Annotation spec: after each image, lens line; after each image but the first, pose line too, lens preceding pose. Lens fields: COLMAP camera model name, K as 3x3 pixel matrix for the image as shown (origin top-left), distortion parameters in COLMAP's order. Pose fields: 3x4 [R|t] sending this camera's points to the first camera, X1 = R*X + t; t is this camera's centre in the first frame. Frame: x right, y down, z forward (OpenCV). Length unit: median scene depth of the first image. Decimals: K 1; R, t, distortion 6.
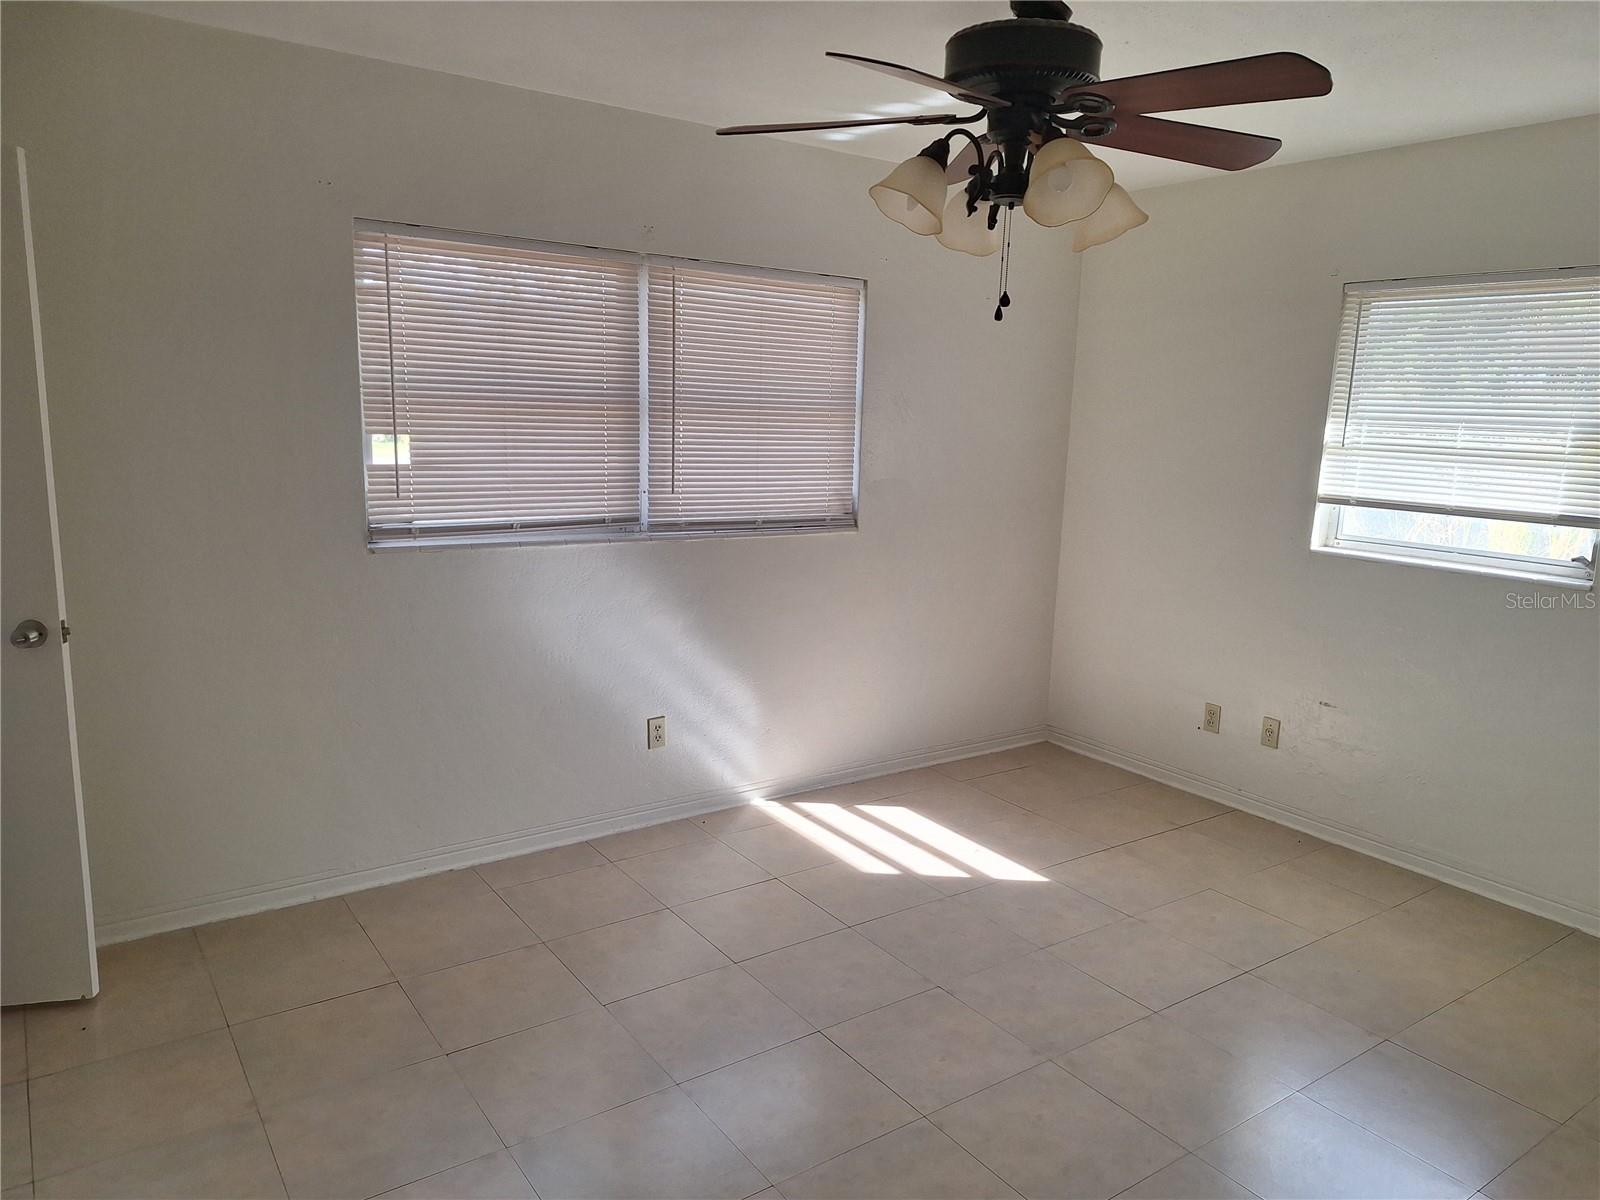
lens RADIAL K [[1109.9, 0, 804.0], [0, 1109.9, 603.6], [0, 0, 1]] dist [0.029908, -0.014002]
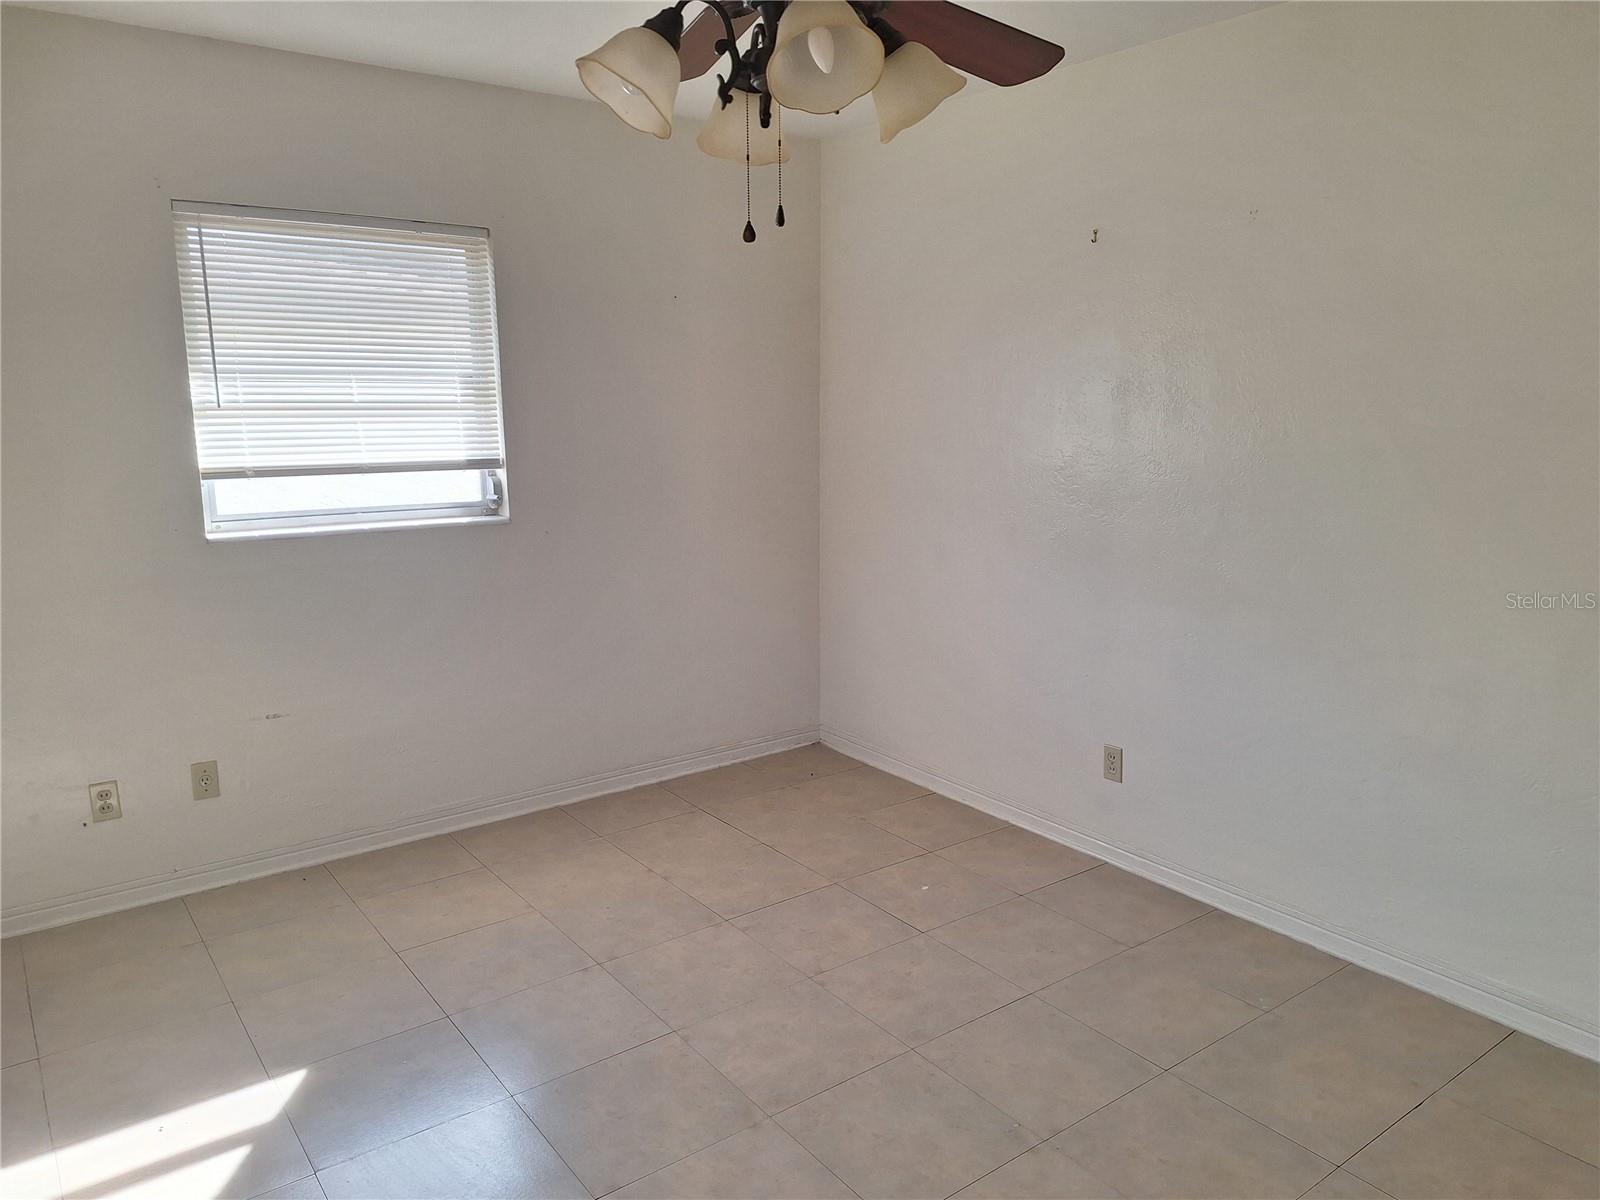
lens RADIAL K [[1109.9, 0, 803.9], [0, 1109.9, 596.6], [0, 0, 1]] dist [0.029908, -0.014002]
pose [[-0.039824, -0.218257, 0.975078, -0.357511], [0.171988, 0.959791, 0.221860, -0.117508], [-0.984294, 0.176537, -0.000685, 0.618529]]
